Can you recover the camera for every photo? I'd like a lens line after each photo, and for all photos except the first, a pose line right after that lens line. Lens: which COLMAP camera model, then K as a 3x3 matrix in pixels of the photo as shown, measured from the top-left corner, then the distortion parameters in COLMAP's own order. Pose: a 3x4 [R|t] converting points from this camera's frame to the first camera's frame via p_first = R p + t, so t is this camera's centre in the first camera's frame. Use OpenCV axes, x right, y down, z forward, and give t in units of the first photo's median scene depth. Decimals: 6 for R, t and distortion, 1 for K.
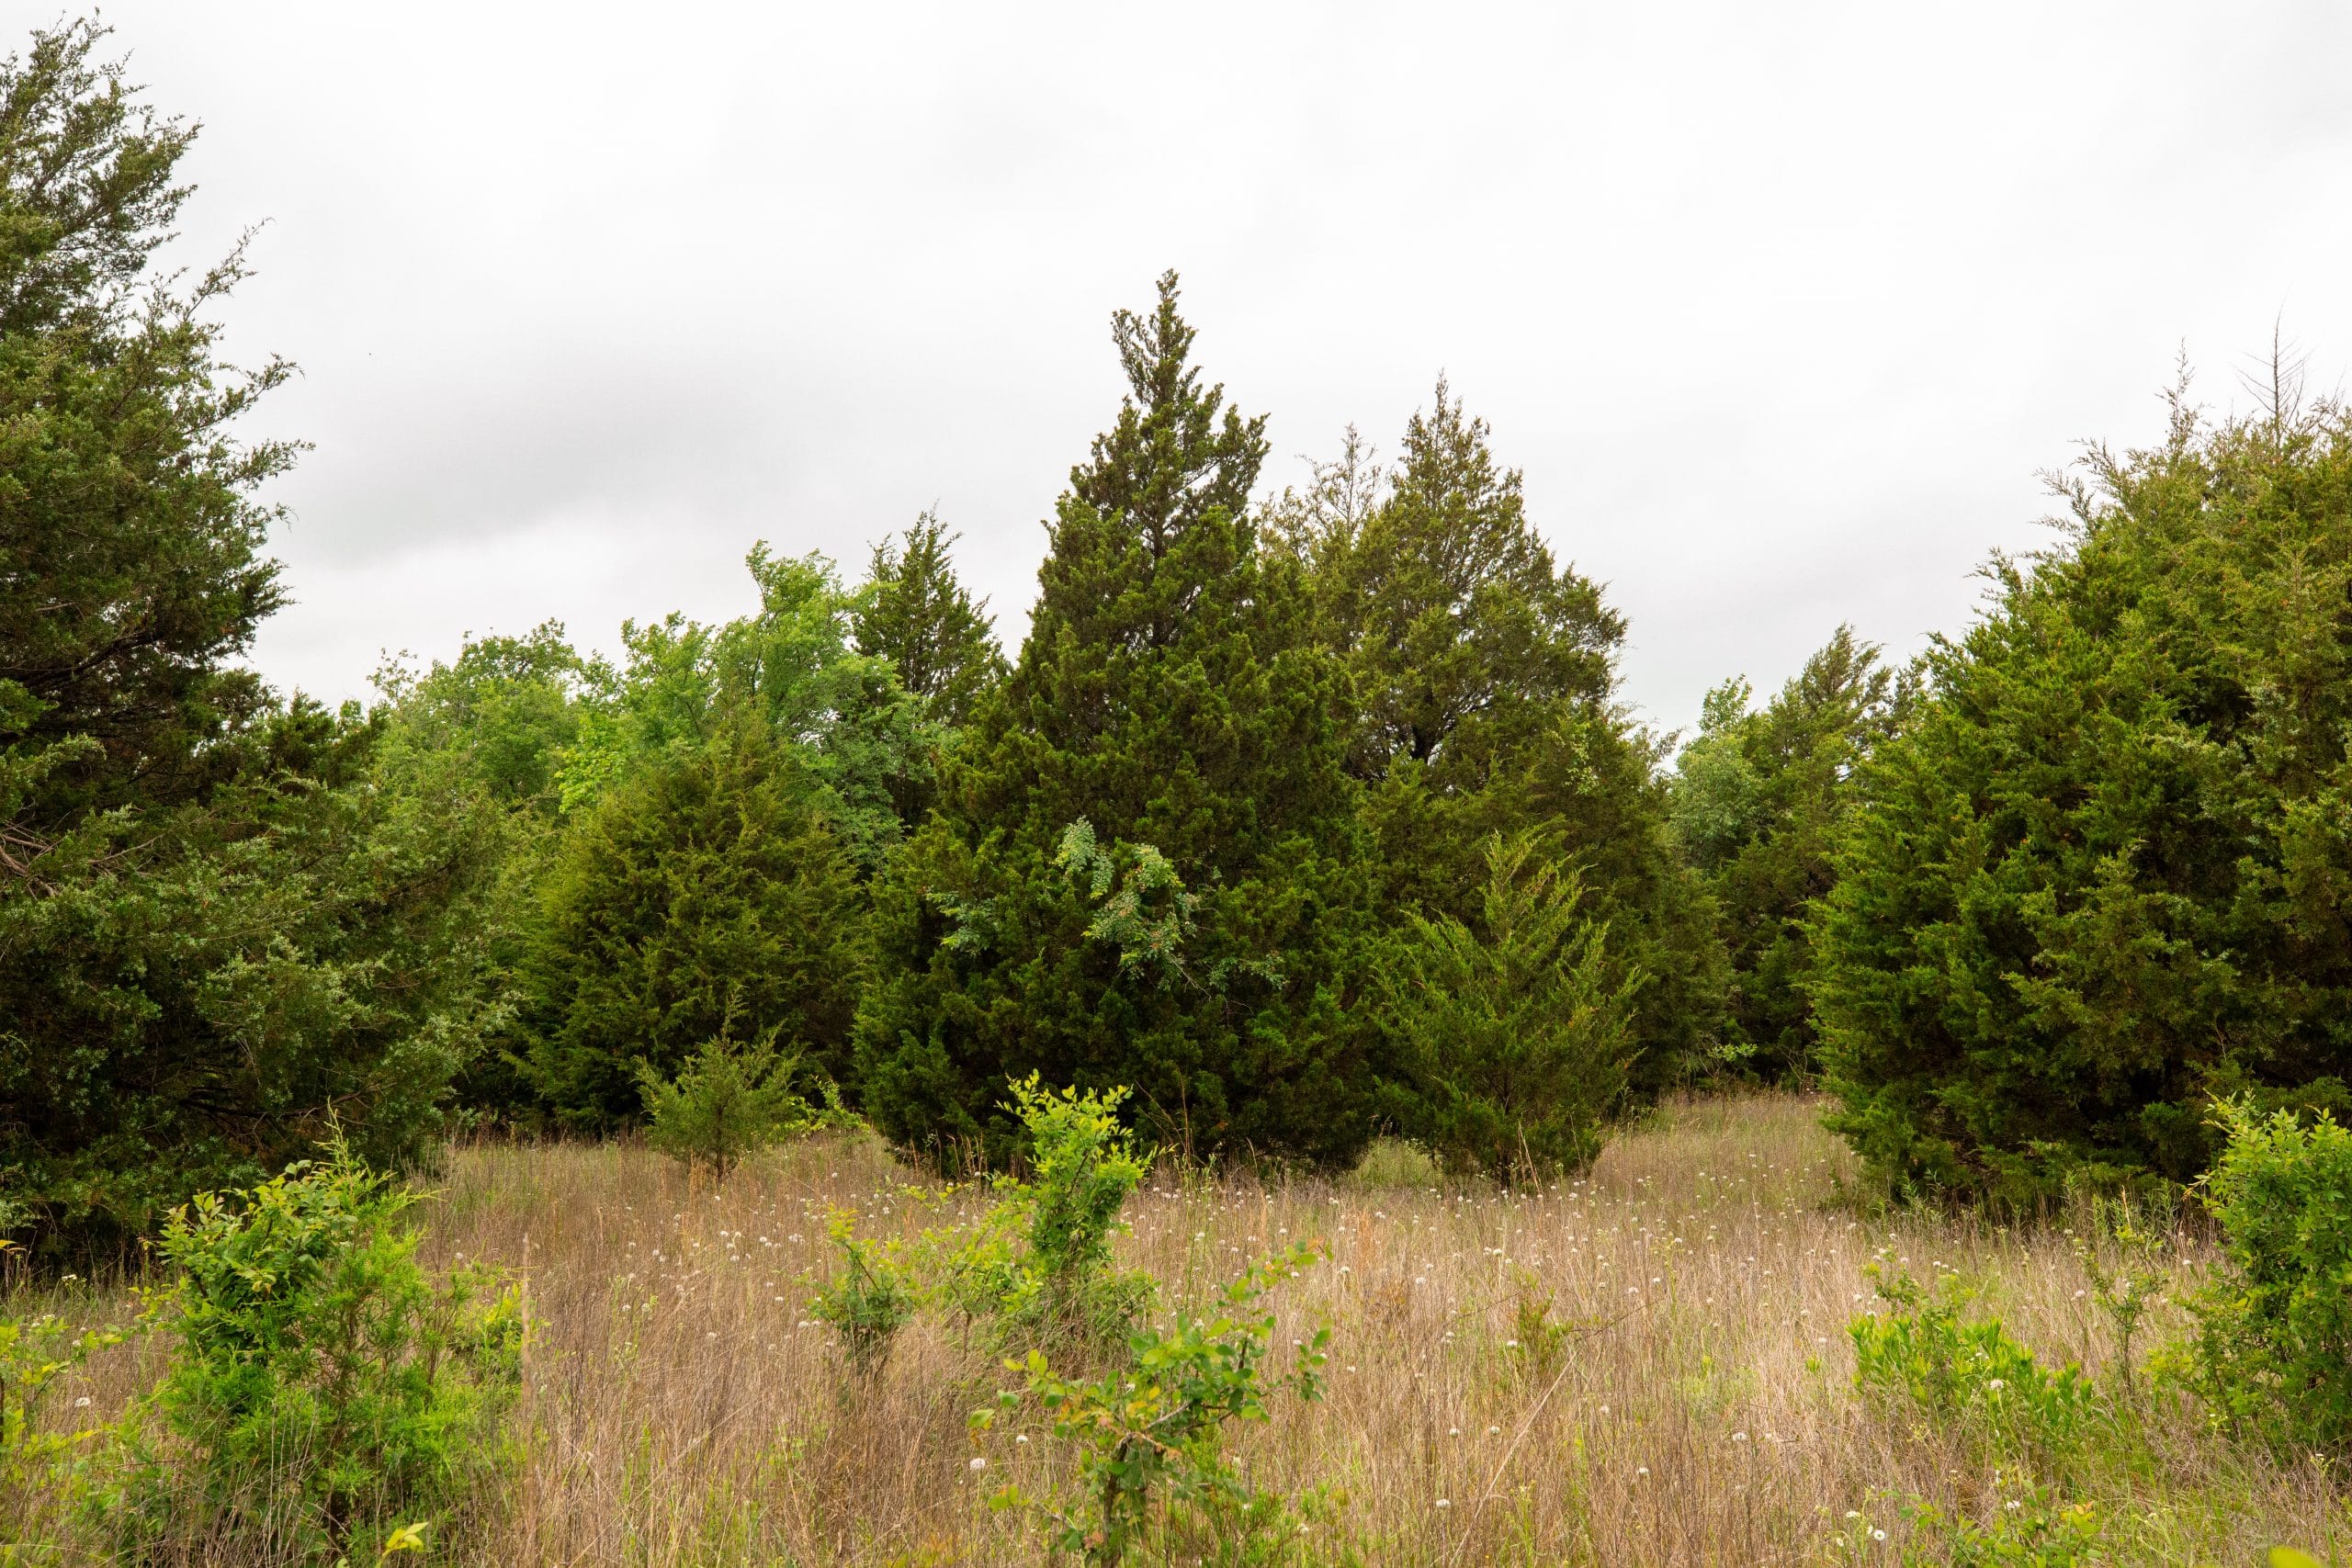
lens RADIAL K [[2210.1, 0, 1176.0], [0, 2210.1, 784.0], [0, 0, 1]] dist [0.062547, 0.001243]
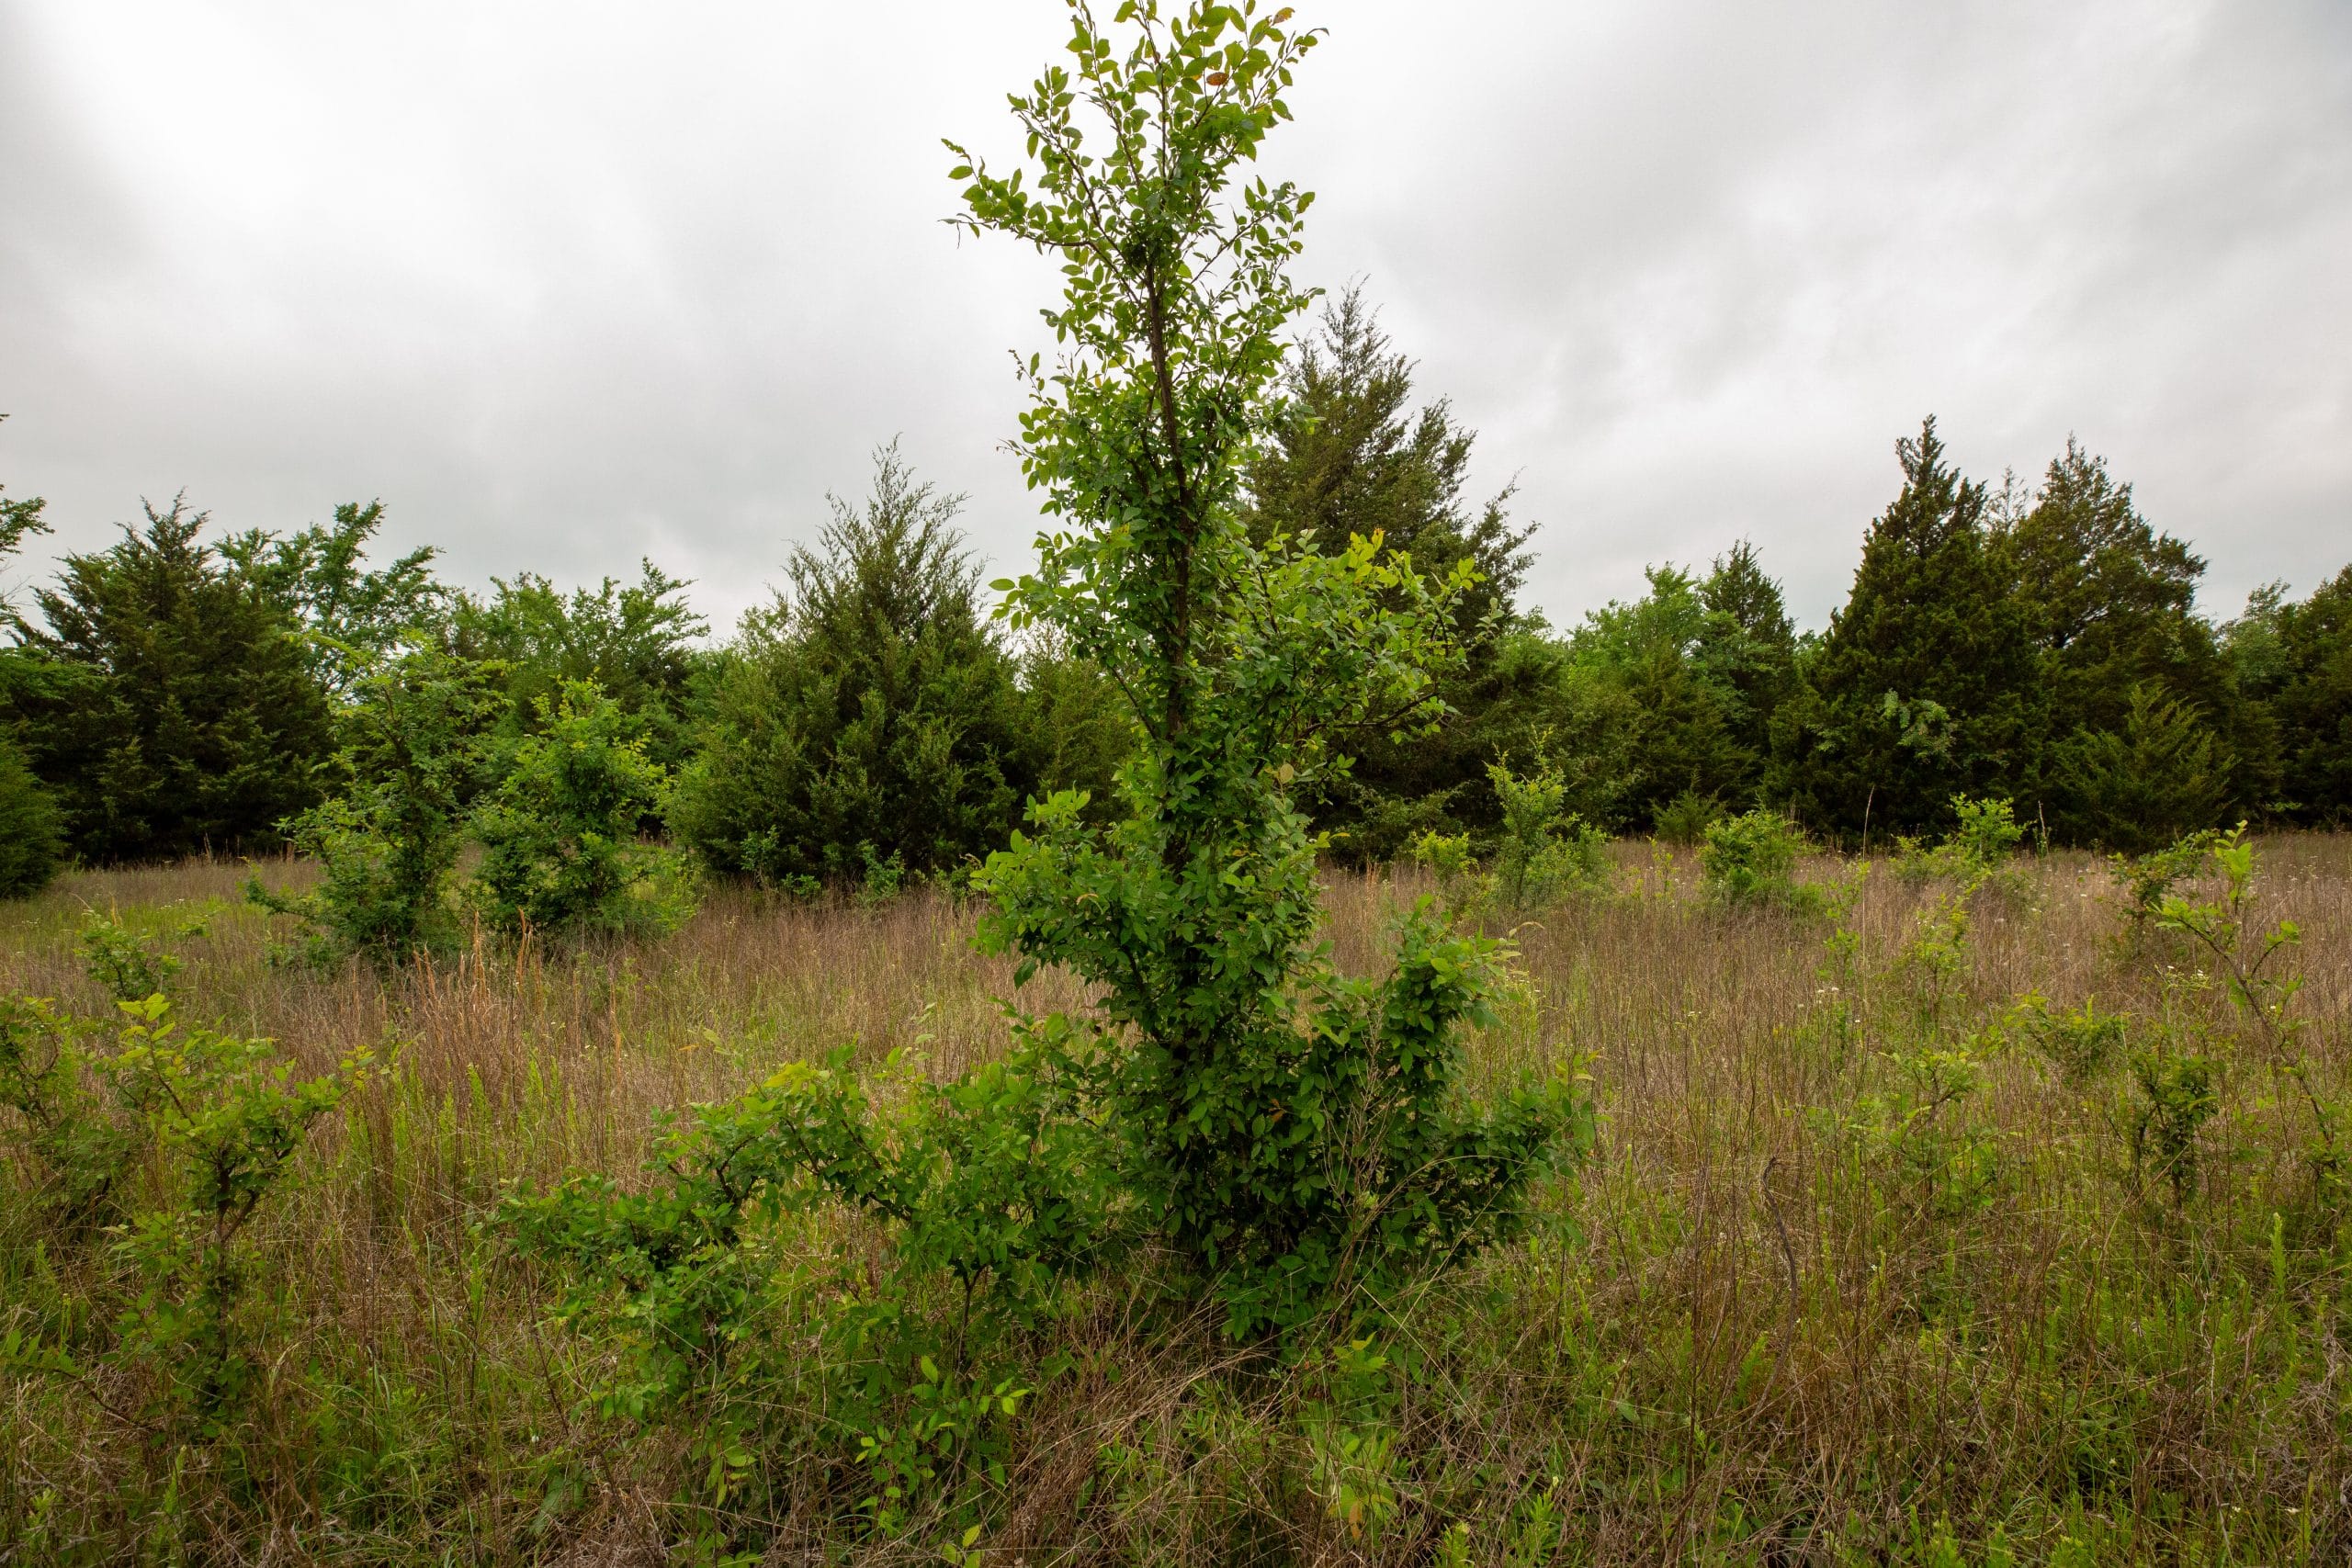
lens RADIAL K [[1120.5, 0, 1162.8], [0, 1120.5, 770.6], [0, 0, 1]] dist [-0.001633, 0.000887]
pose [[0.869553, -0.006550, -0.493797, -0.106451], [0.047196, 0.996437, 0.069894, -0.012617], [0.491580, -0.084082, 0.866764, -0.255827]]
